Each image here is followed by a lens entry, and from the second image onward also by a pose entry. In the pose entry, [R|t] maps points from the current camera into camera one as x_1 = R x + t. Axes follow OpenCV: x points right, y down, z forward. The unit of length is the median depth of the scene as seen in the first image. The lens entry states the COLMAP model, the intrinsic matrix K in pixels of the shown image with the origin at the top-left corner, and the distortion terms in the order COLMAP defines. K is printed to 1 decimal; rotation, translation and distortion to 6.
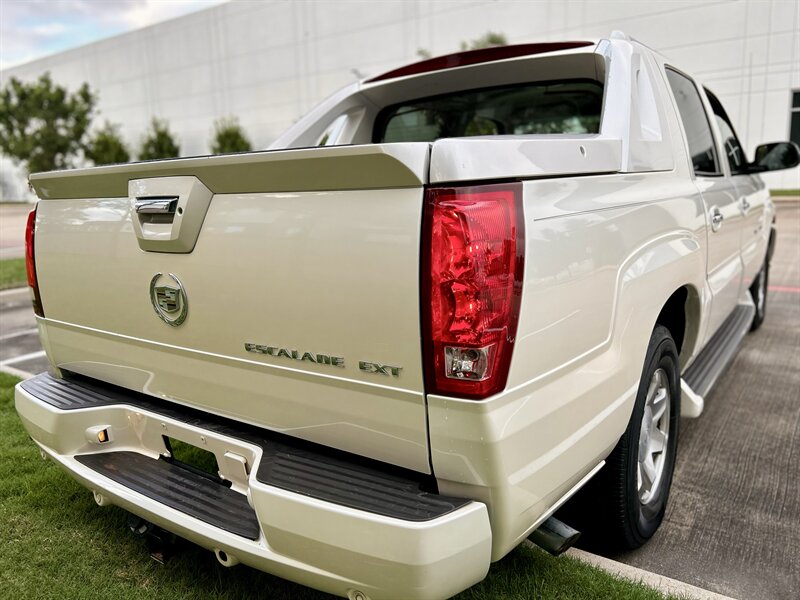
lens RADIAL K [[625.4, 0, 400.0], [0, 625.4, 300.0], [0, 0, 1]] dist [0.002008, -0.001929]
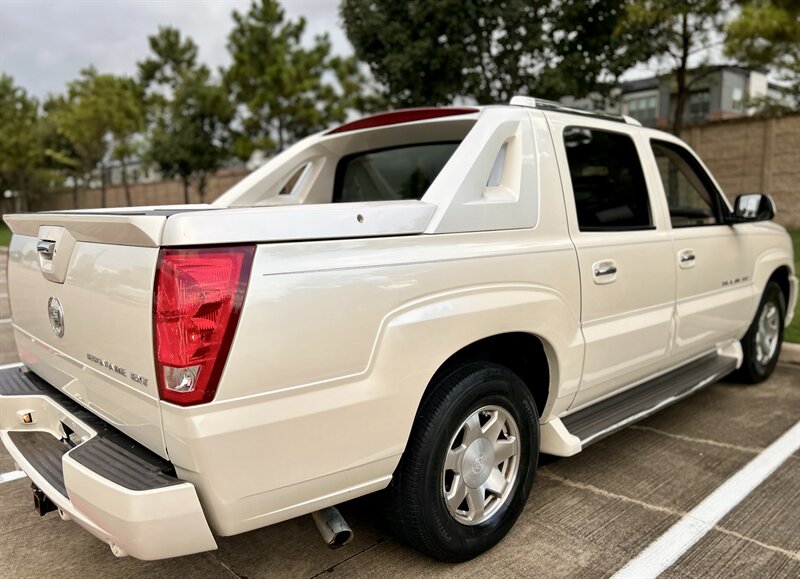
lens RADIAL K [[623.7, 0, 386.5], [0, 623.7, 316.1], [0, 0, 1]] dist [0.037552, -0.046789]
pose [[0.983896, 0.063969, -0.166902, 0.554852], [-0.065887, 0.997809, -0.005974, -0.041196], [0.166155, 0.016875, 0.985955, -0.195777]]
